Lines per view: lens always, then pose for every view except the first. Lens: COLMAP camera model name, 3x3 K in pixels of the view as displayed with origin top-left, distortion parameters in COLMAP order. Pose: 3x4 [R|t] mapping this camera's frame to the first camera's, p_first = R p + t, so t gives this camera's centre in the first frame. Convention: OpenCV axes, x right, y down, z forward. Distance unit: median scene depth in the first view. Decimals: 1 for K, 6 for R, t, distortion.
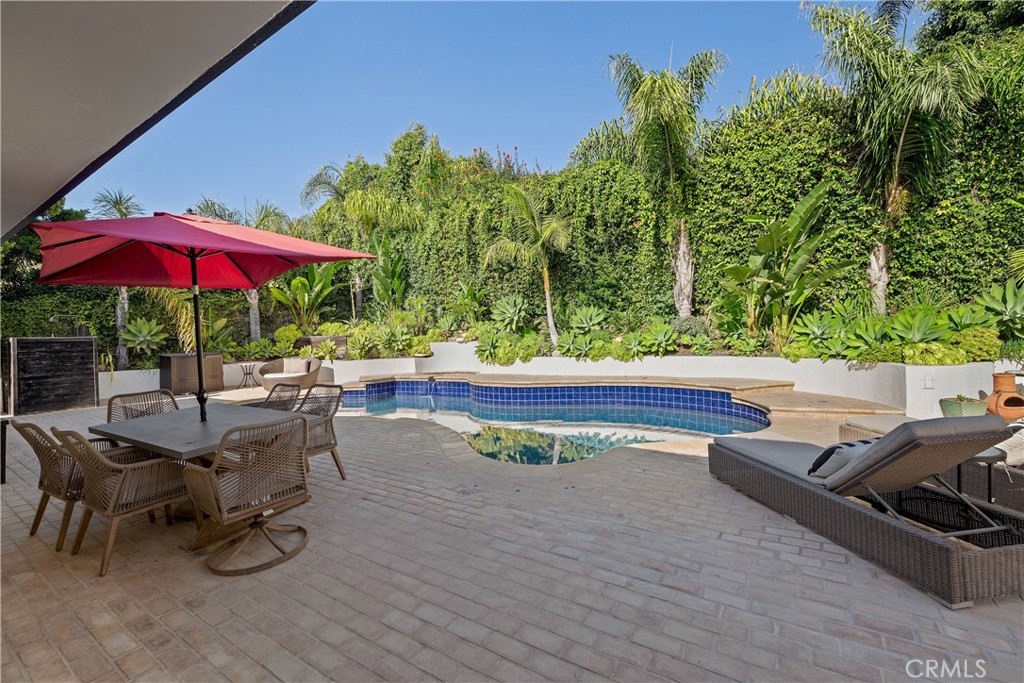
lens RADIAL K [[432.3, 0, 512.0], [0, 432.3, 341.5], [0, 0, 1]] dist [0.000704, 0.000069]
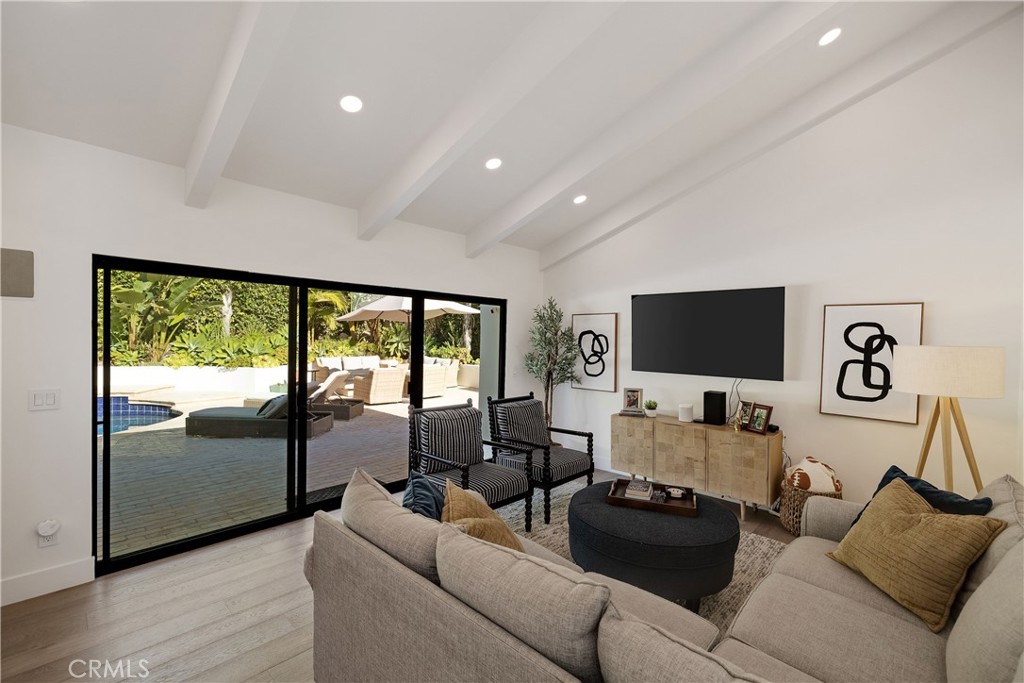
lens RADIAL K [[432.3, 0, 512.0], [0, 432.3, 341.5], [0, 0, 1]] dist [0.000704, 0.000069]
pose [[0.182805, 0.027713, 0.982759, -0.477455], [-0.010216, 0.999602, -0.026287, -0.013564], [-0.983096, -0.005235, 0.183015, -0.268218]]
